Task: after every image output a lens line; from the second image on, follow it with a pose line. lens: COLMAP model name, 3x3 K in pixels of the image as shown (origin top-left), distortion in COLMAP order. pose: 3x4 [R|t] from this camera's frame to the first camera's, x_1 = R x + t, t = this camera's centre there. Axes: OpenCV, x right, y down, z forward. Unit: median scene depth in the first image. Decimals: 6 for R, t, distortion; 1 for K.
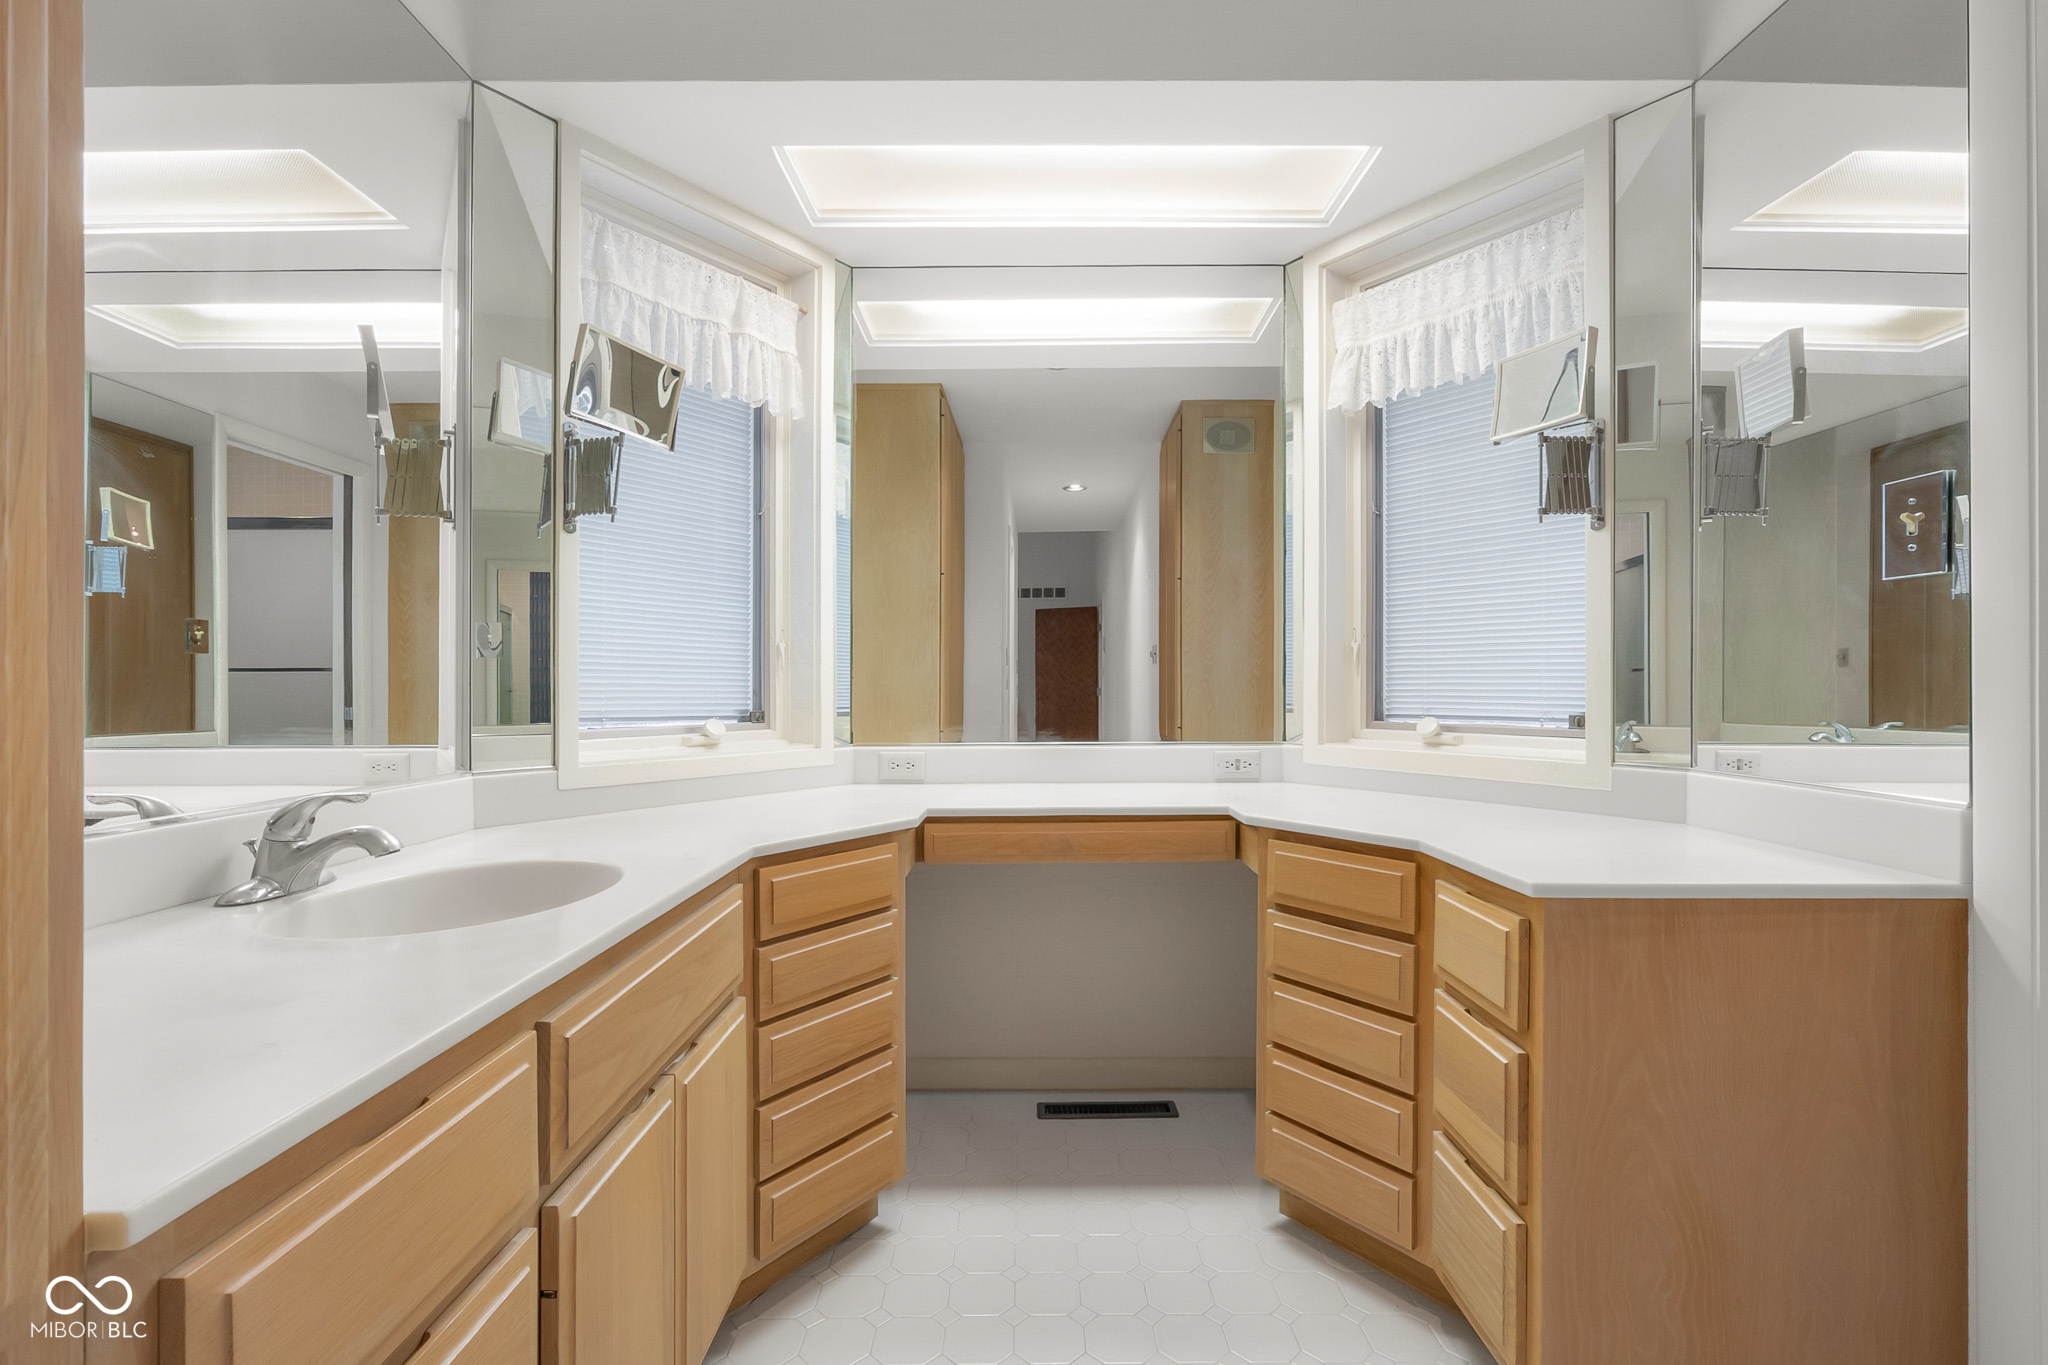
lens RADIAL K [[939.8, 0, 1025.3], [0, 939.8, 696.6], [0, 0, 1]] dist [-0.001151, -0.000061]
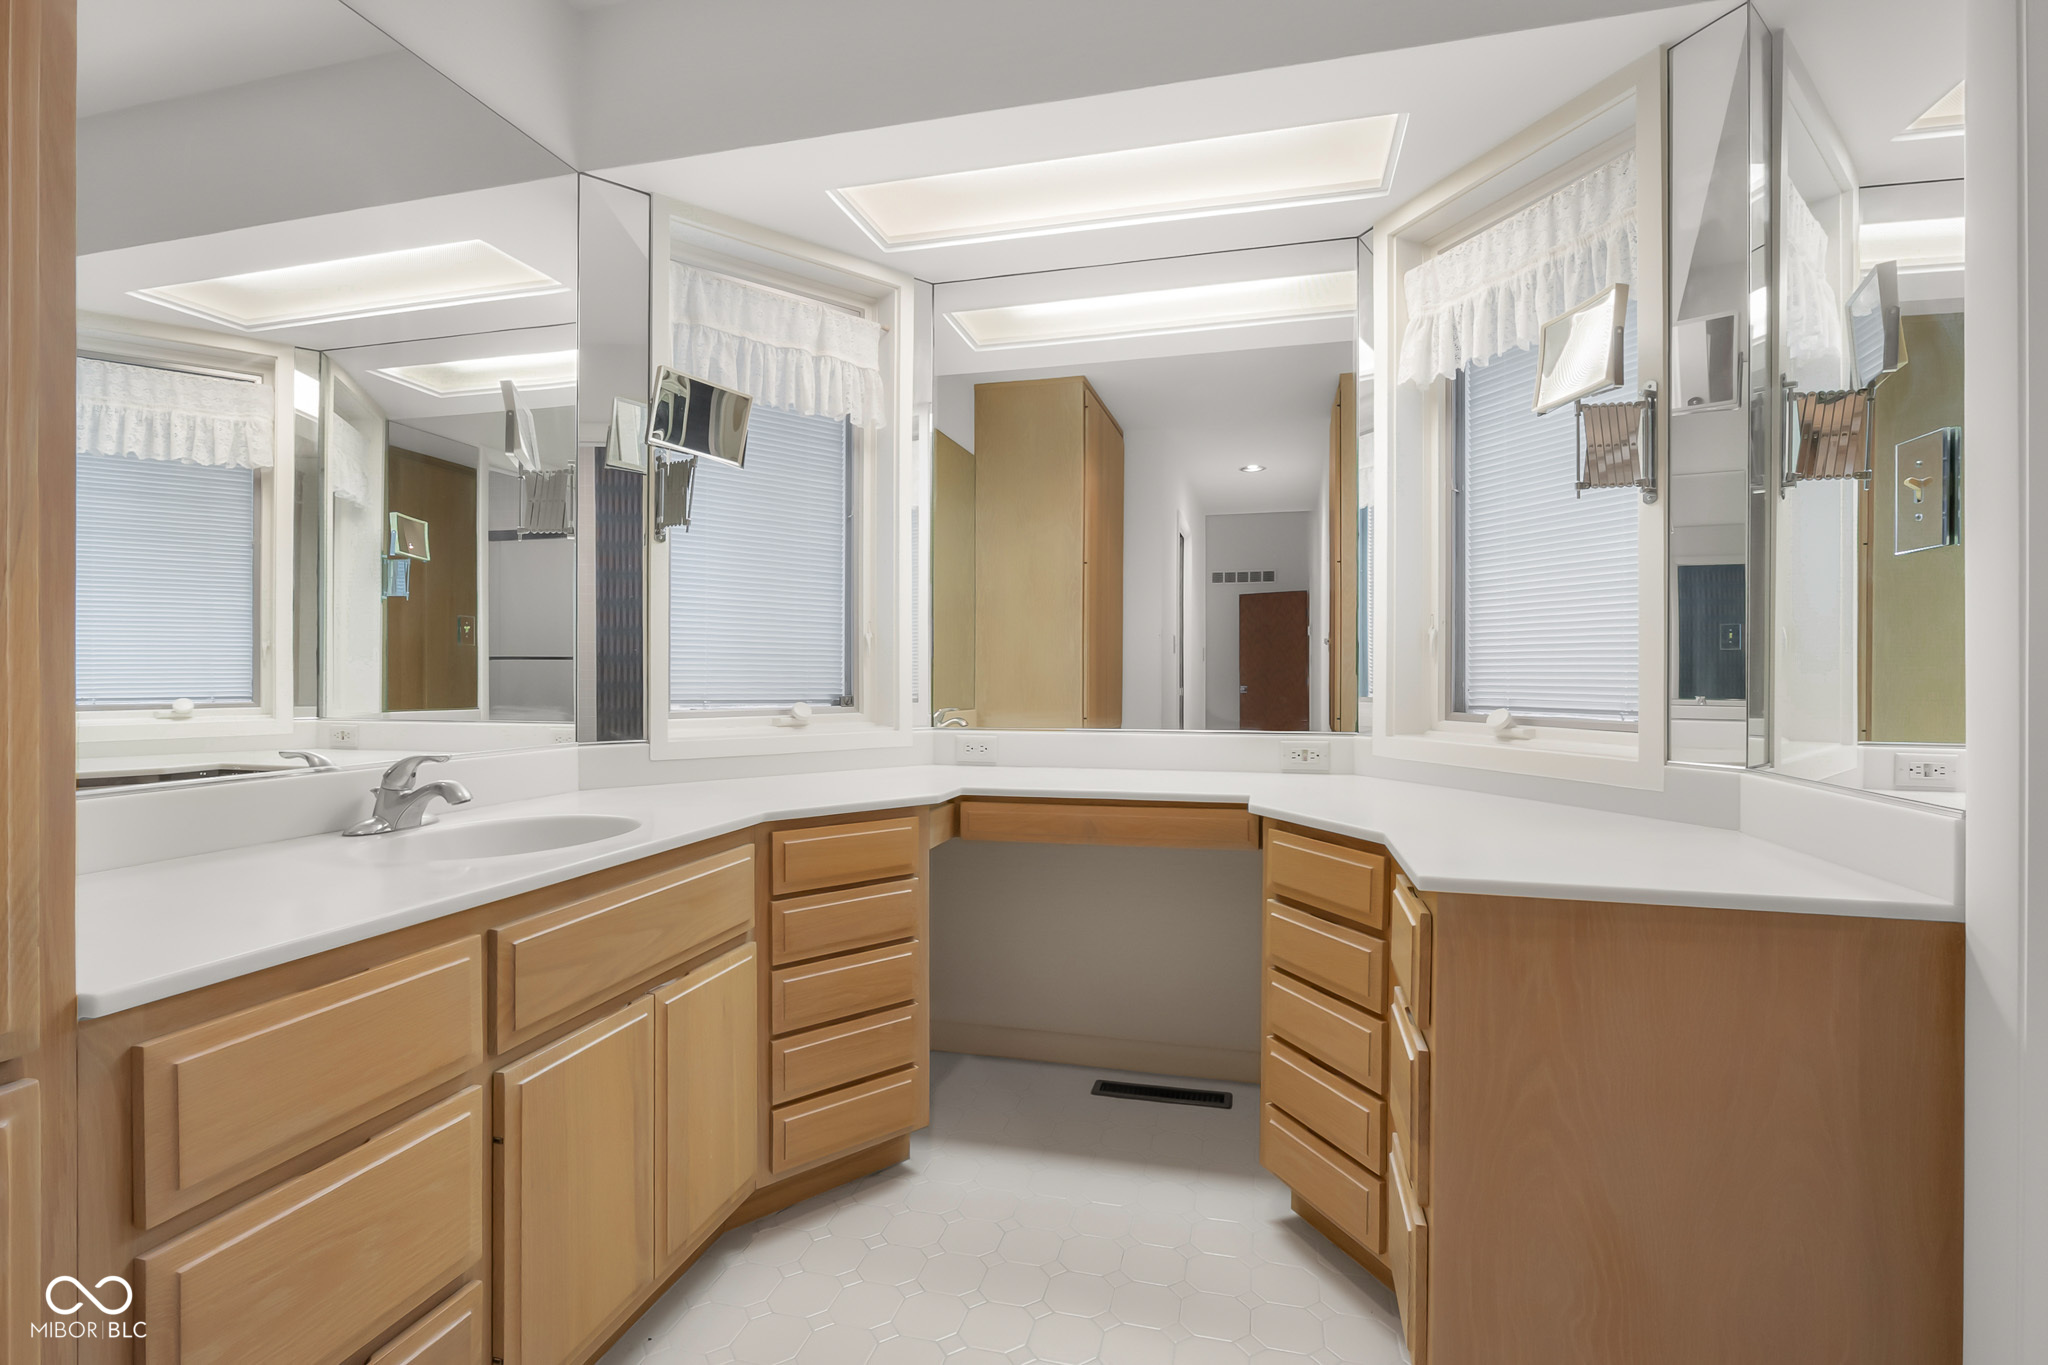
lens RADIAL K [[965.7, 0, 1024.0], [0, 965.7, 682.5], [0, 0, 1]] dist [-0.000578, -0.000460]
pose [[0.967508, 0.005686, -0.252777, 0.247916], [-0.006252, 0.999979, -0.001435, 0.000281], [0.252764, 0.002969, 0.967524, -0.051199]]
